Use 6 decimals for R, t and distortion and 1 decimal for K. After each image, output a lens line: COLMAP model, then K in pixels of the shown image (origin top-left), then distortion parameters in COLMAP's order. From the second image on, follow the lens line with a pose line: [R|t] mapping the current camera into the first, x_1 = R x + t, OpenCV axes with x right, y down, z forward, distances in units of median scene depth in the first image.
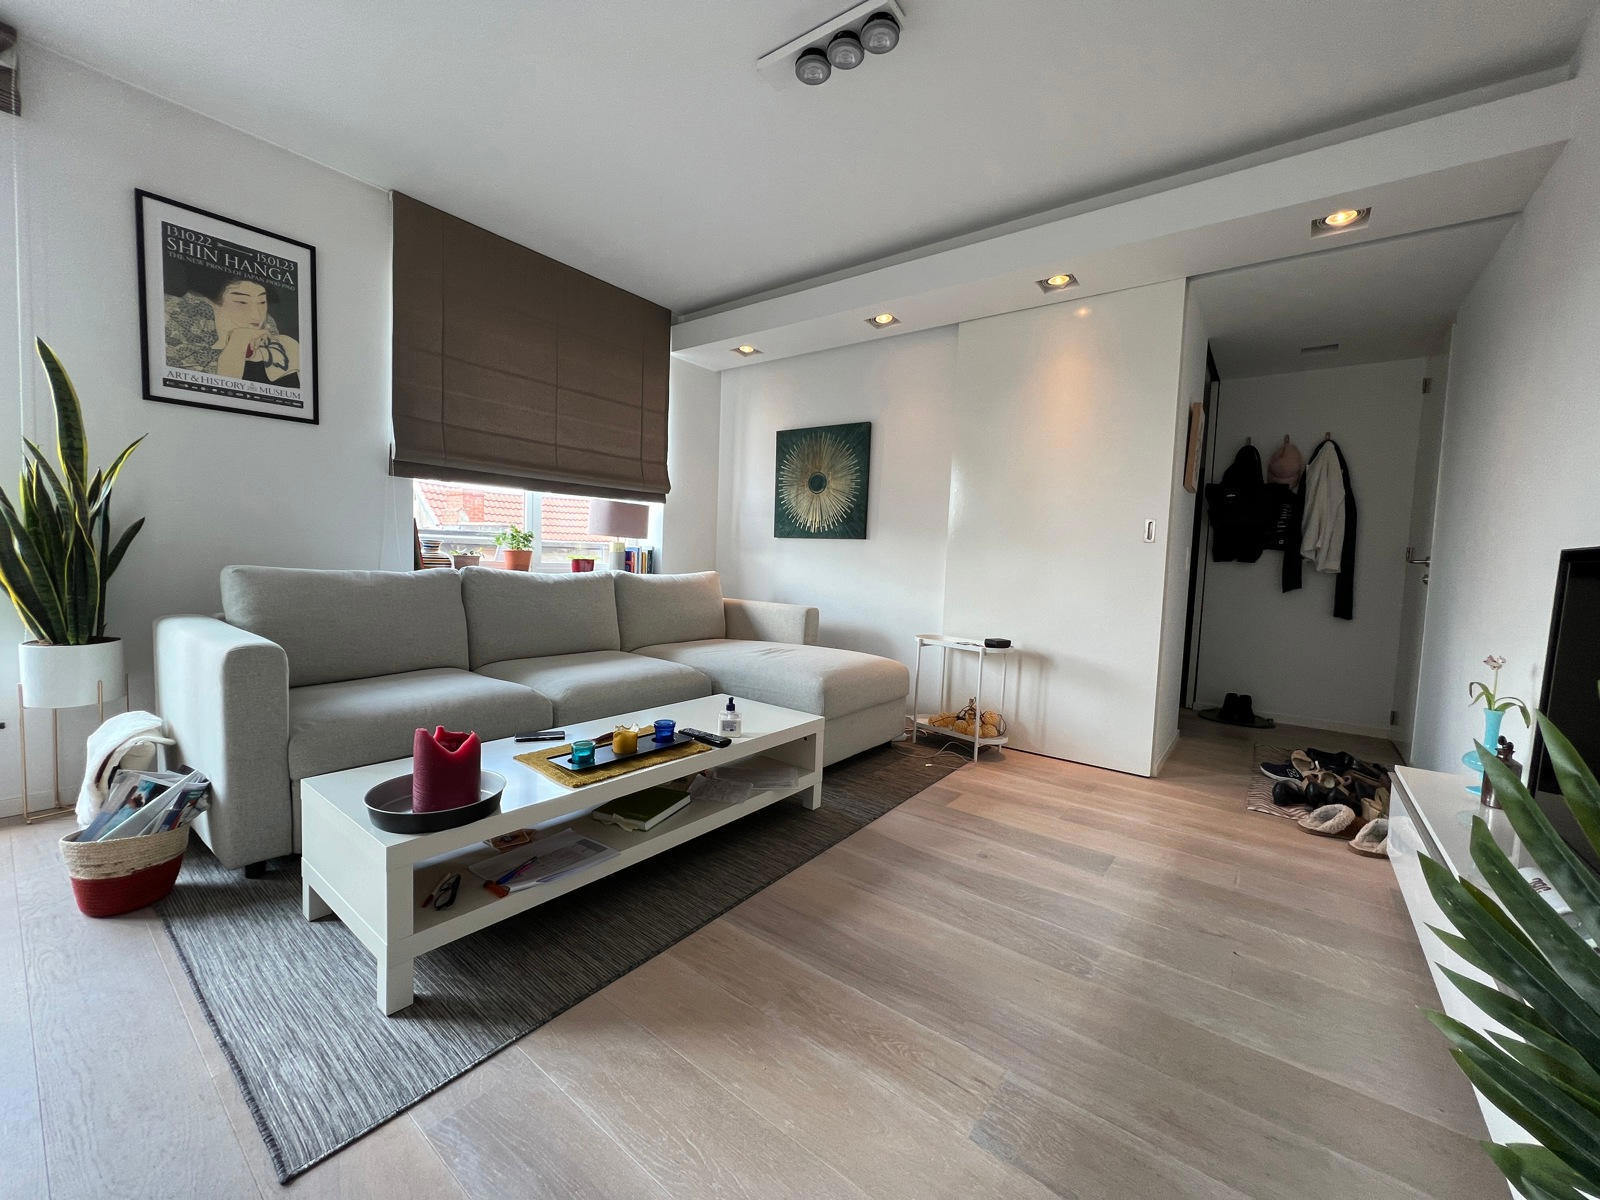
lens RADIAL K [[638.1, 0, 794.3], [0, 638.1, 599.1], [0, 0, 1]] dist [-0.003665, -0.000262]
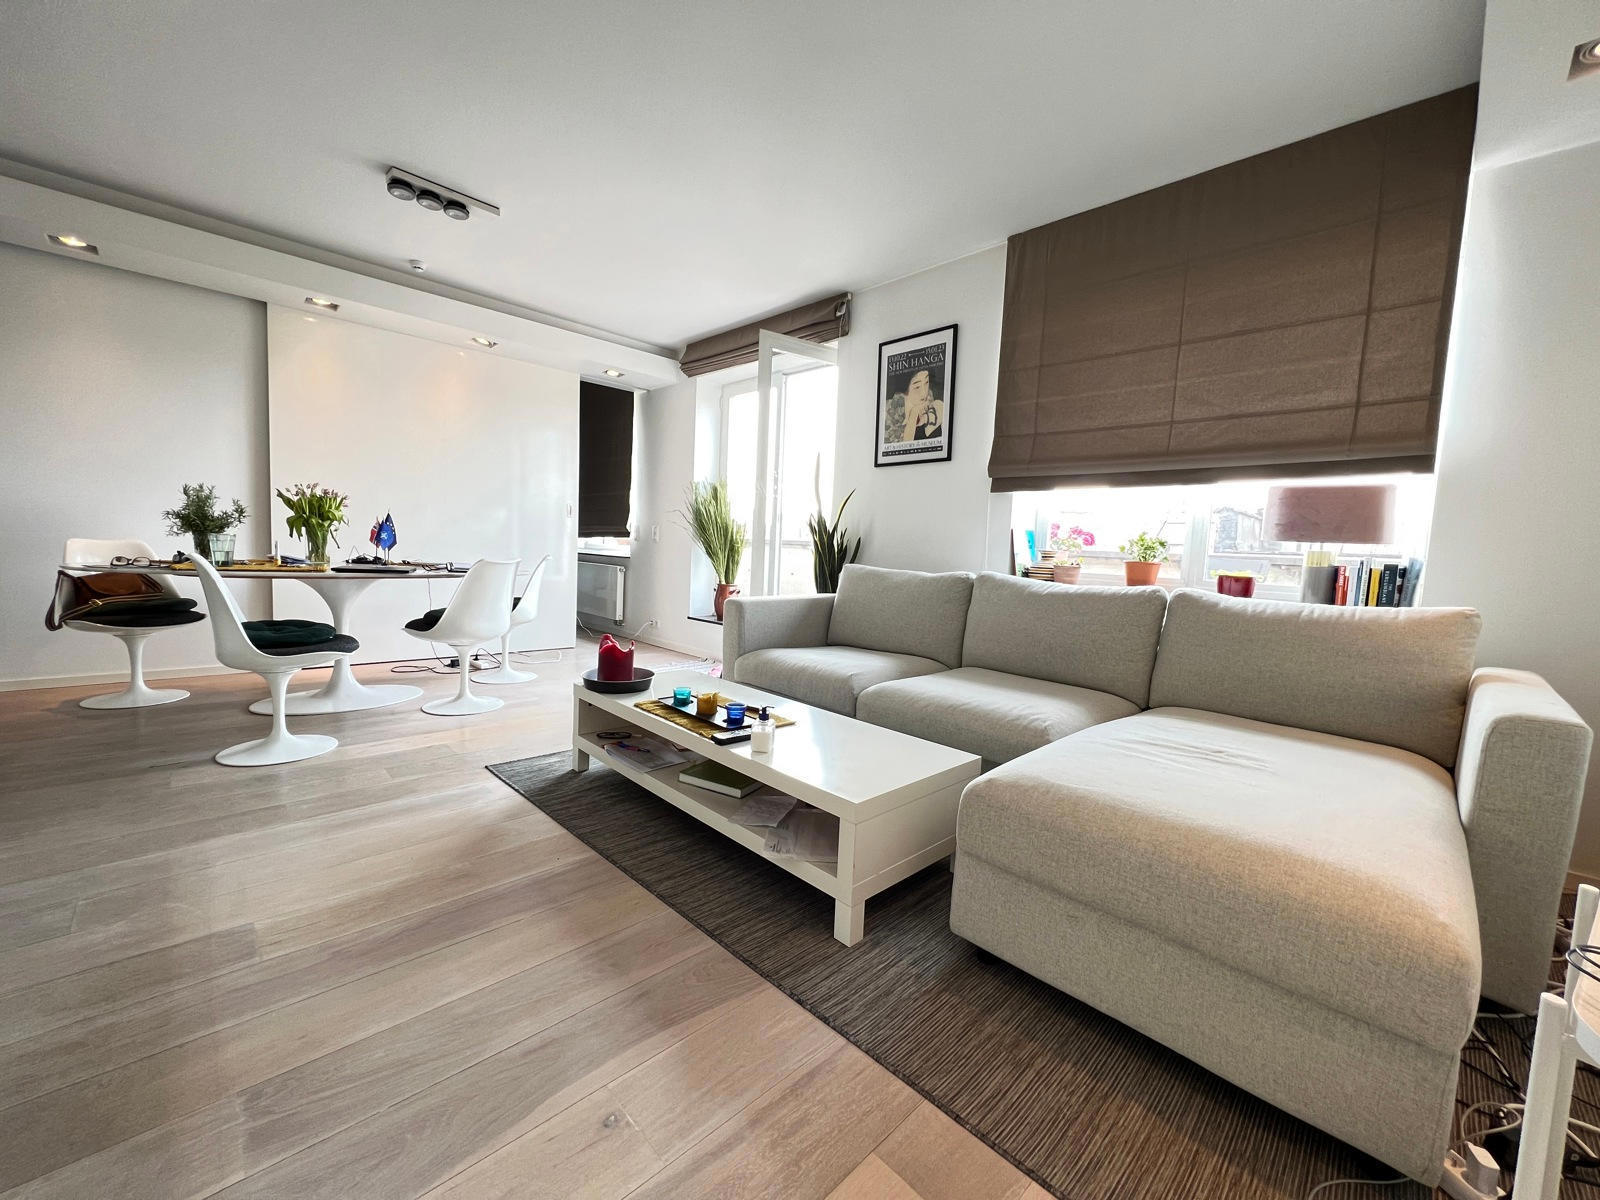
lens RADIAL K [[638.1, 0, 794.3], [0, 638.1, 600.3], [0, 0, 1]] dist [-0.003665, -0.000262]
pose [[-0.139222, 0.035947, -0.989609, 0.602772], [-0.118596, 0.991543, 0.052702, -0.026680], [0.983134, 0.124701, -0.133782, 0.934812]]
